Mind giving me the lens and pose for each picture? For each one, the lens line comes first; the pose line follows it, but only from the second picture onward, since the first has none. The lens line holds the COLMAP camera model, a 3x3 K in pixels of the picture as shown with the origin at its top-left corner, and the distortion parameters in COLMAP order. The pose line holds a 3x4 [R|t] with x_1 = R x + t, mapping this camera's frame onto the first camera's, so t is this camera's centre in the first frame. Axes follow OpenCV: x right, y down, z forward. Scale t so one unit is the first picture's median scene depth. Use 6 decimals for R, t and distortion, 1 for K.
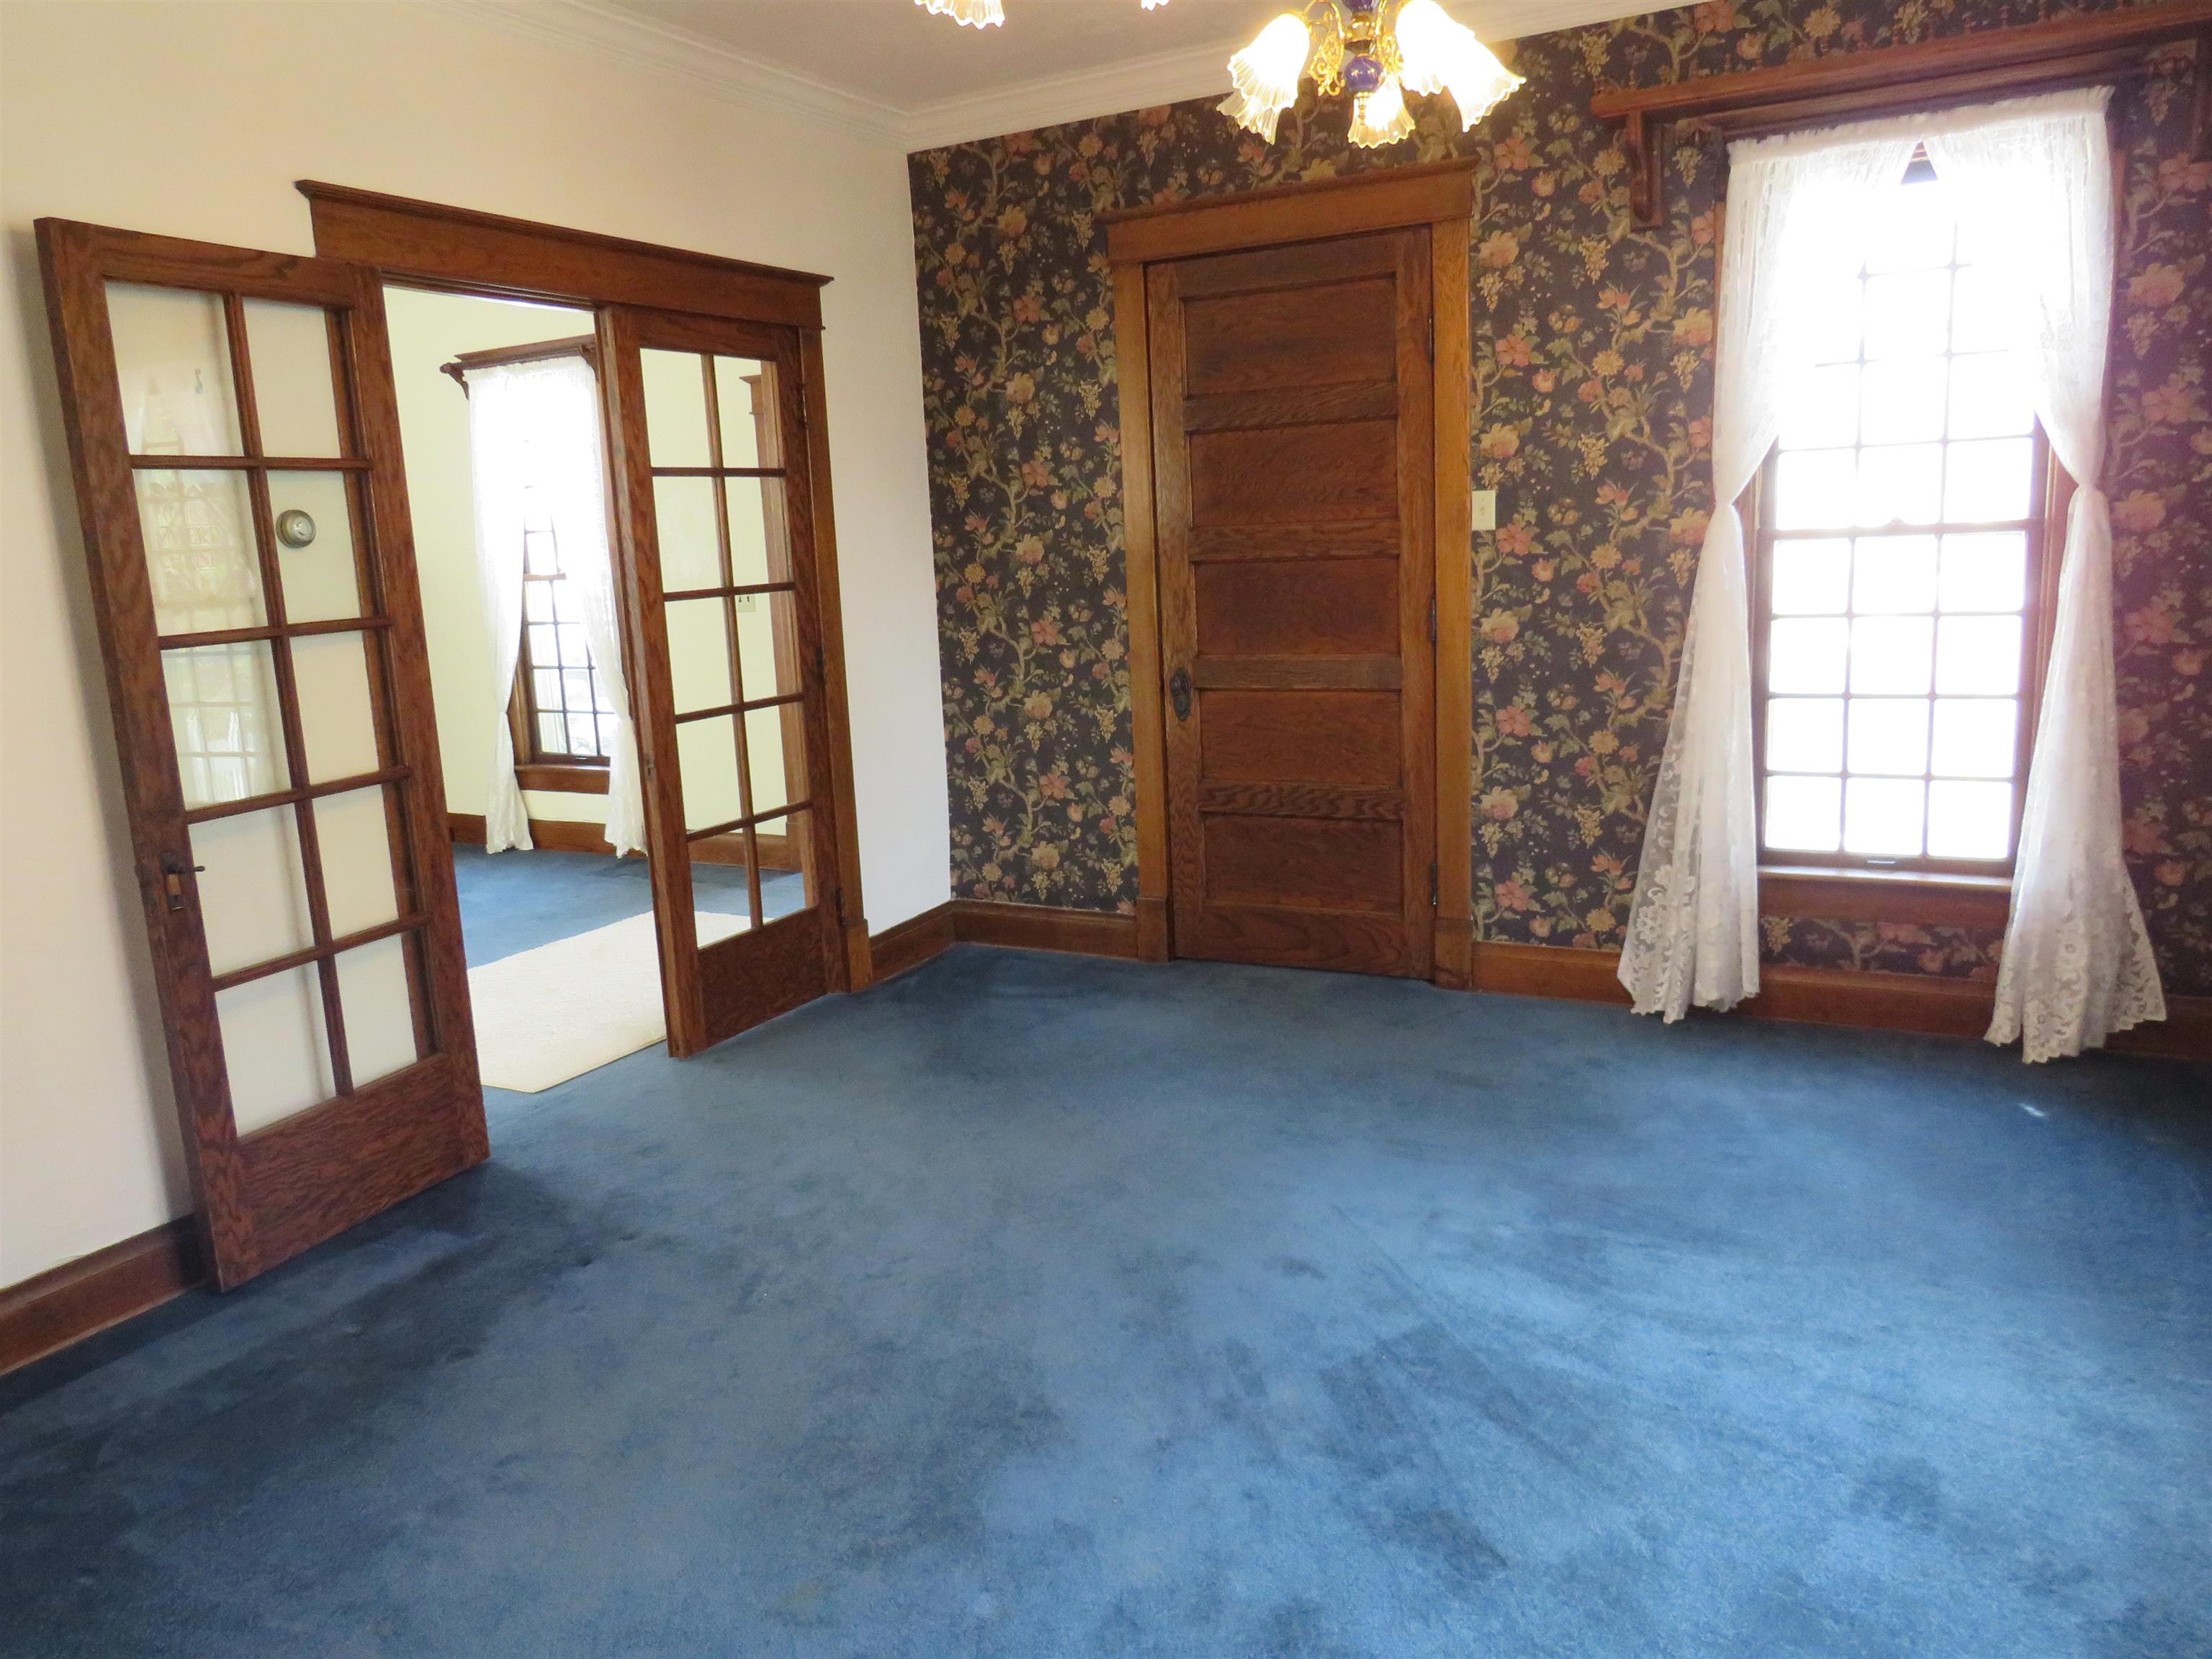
lens RADIAL K [[1550.5, 0, 1106.0], [0, 1550.5, 829.5], [0, 0, 1]] dist [0.035672, -0.000421]
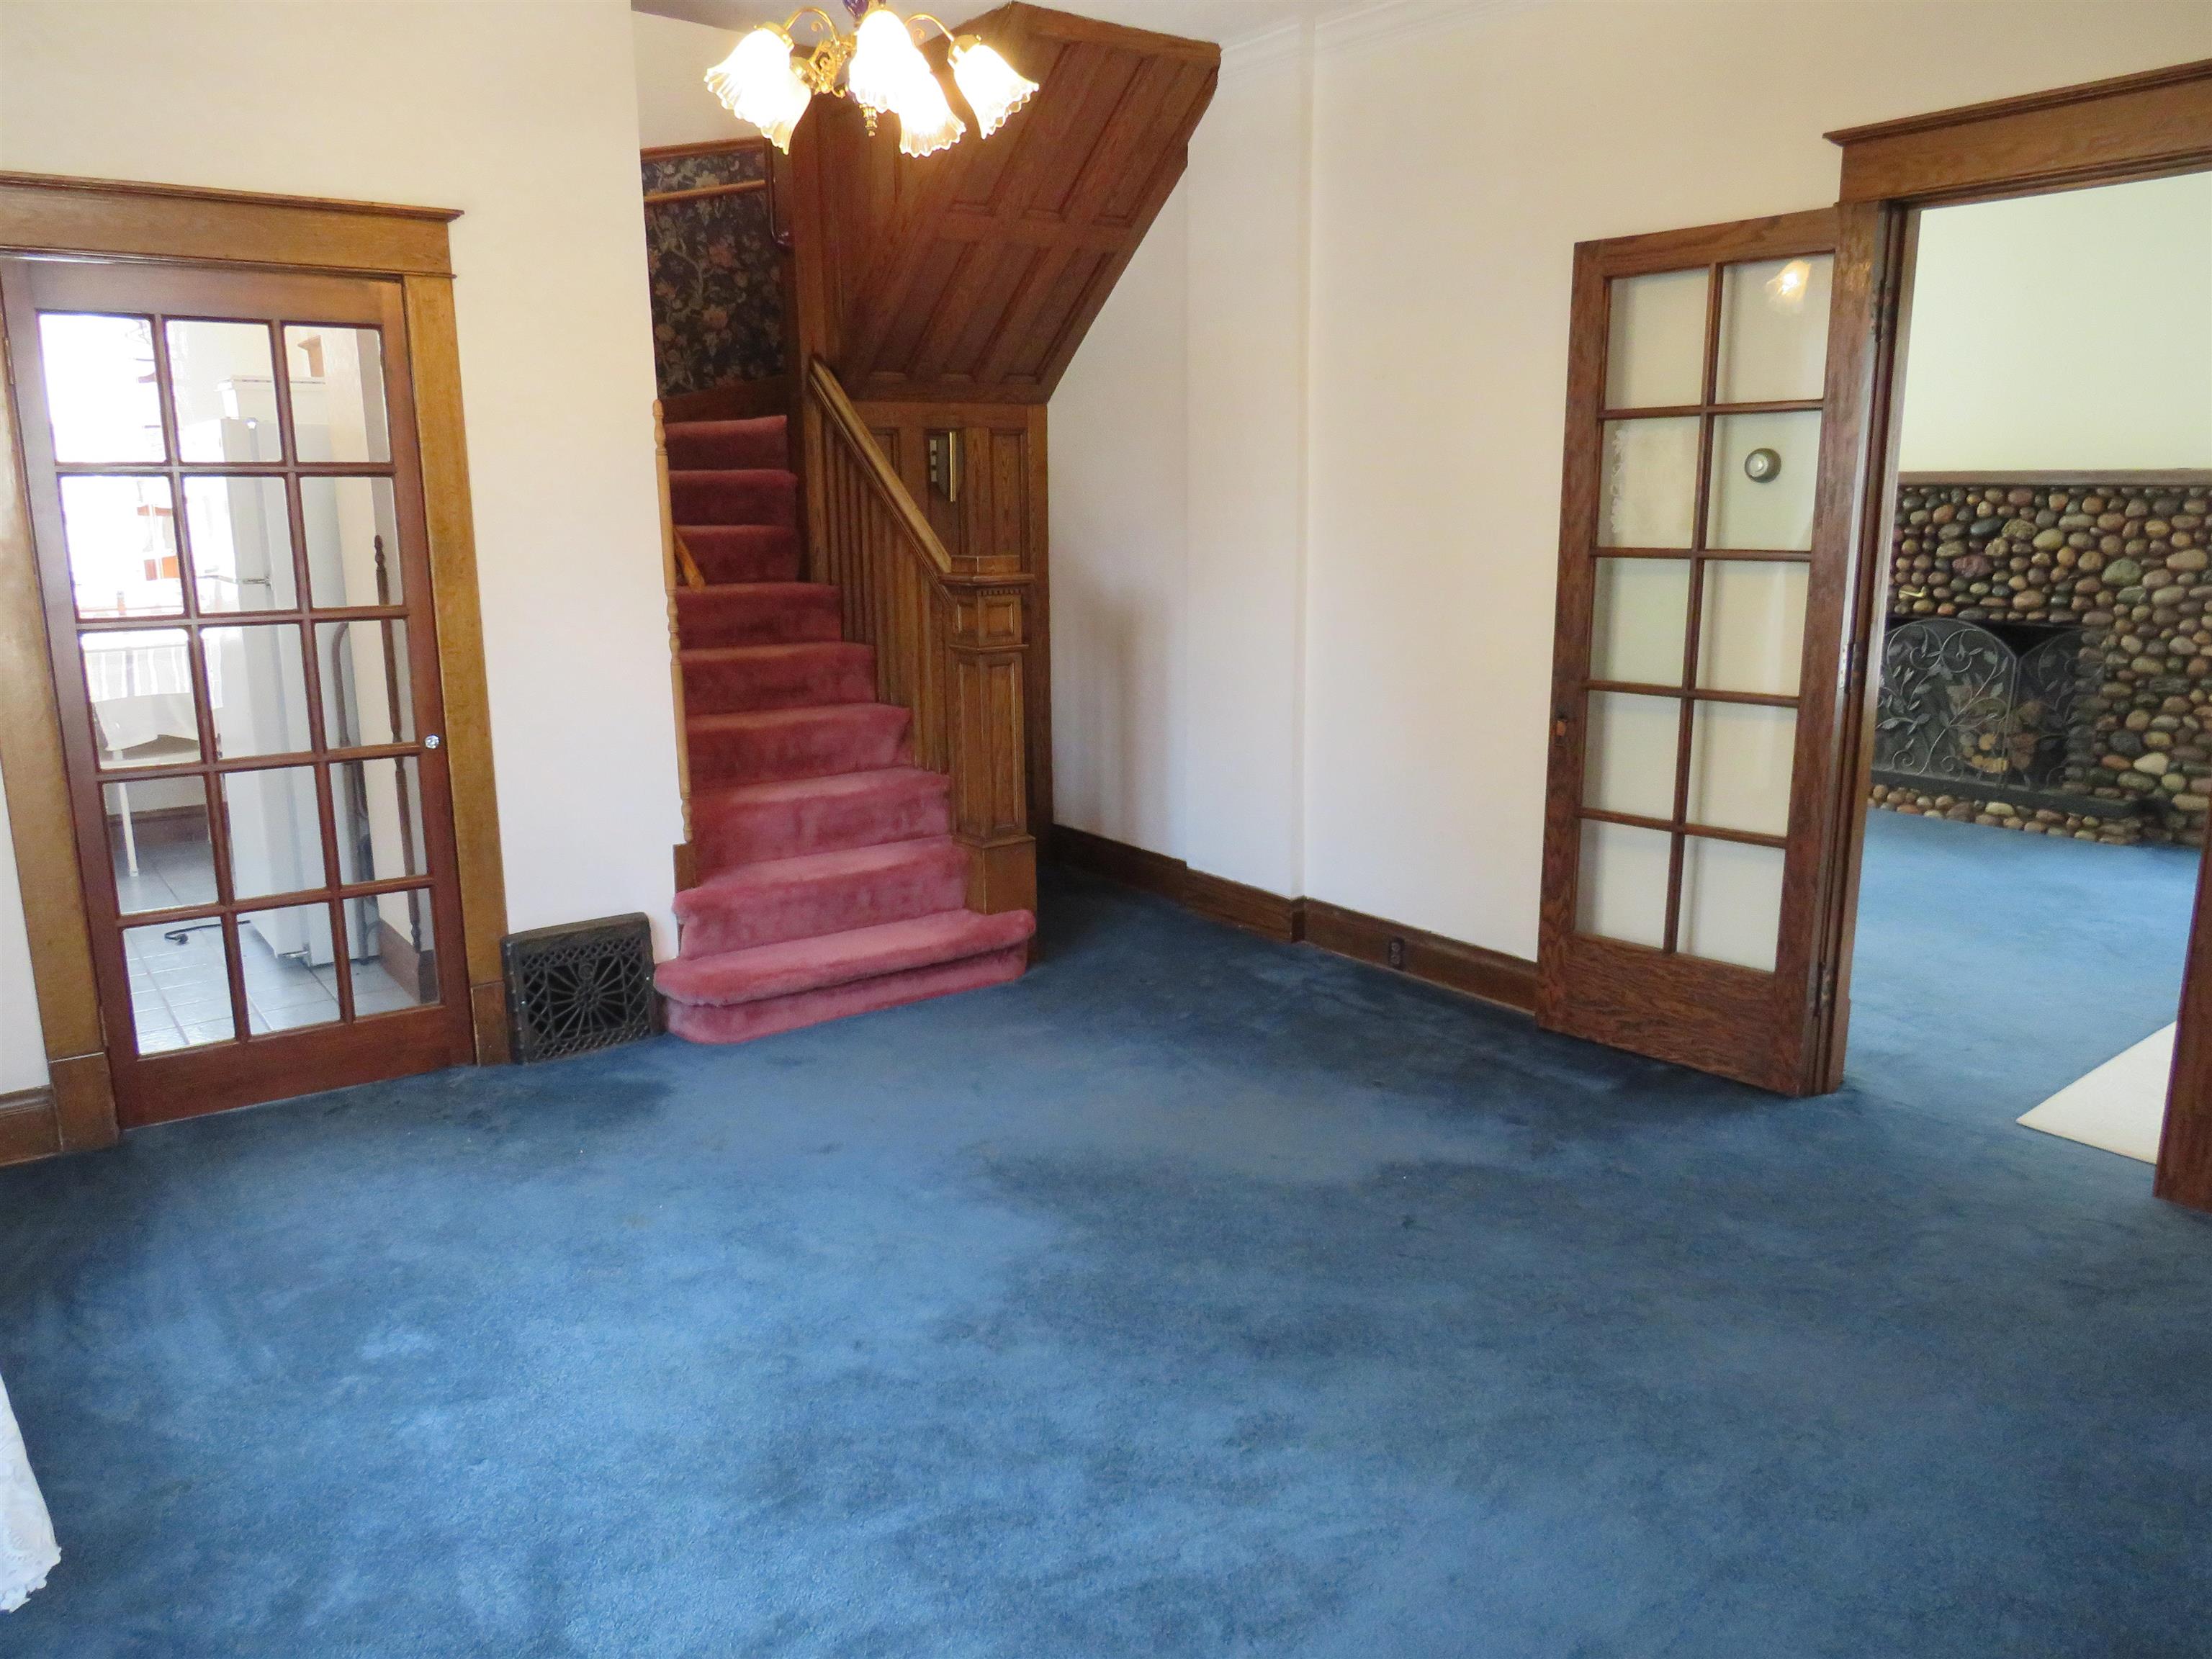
lens RADIAL K [[1550.5, 0, 1106.0], [0, 1550.5, 829.5], [0, 0, 1]] dist [0.035672, -0.000421]
pose [[-0.366879, 0.246828, -0.896926, 0.723107], [-0.154811, 0.934514, 0.320495, -0.234316], [0.917297, 0.256437, -0.304642, 0.981425]]
